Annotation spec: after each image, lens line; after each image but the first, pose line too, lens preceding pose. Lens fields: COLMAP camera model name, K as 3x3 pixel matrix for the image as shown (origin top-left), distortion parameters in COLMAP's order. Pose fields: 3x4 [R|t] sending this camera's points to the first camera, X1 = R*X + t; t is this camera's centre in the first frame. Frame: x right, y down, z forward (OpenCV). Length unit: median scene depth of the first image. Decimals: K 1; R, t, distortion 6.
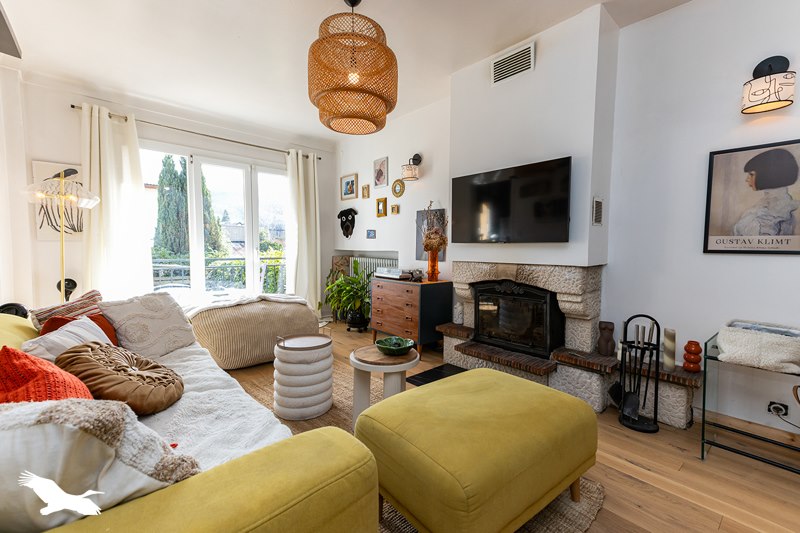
lens RADIAL K [[350.8, 0, 403.2], [0, 350.8, 268.4], [0, 0, 1]] dist [0.019606, -0.000163]
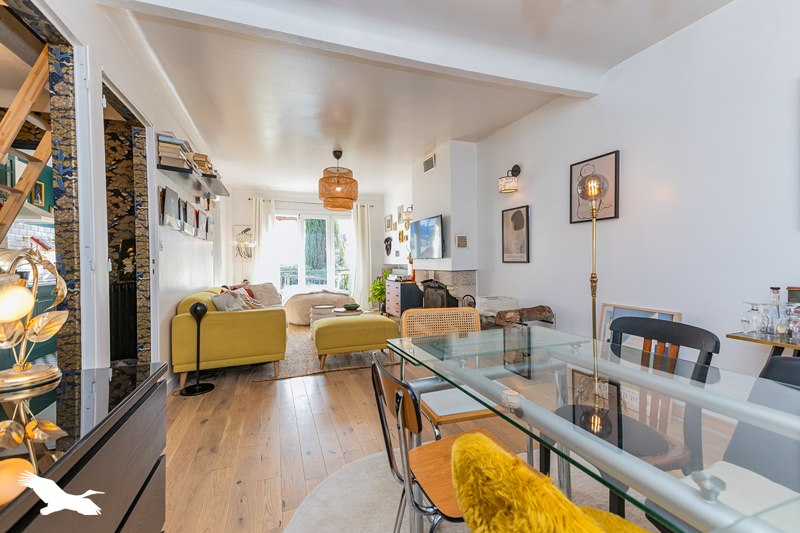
lens RADIAL K [[350.8, 0, 397.7], [0, 350.8, 263.9], [0, 0, 1]] dist [0.019606, -0.000163]
pose [[0.929983, -0.015088, -0.367294, 0.660280], [-0.004154, 0.998662, -0.051540, 0.038673], [0.367580, 0.049457, 0.928676, -0.603990]]
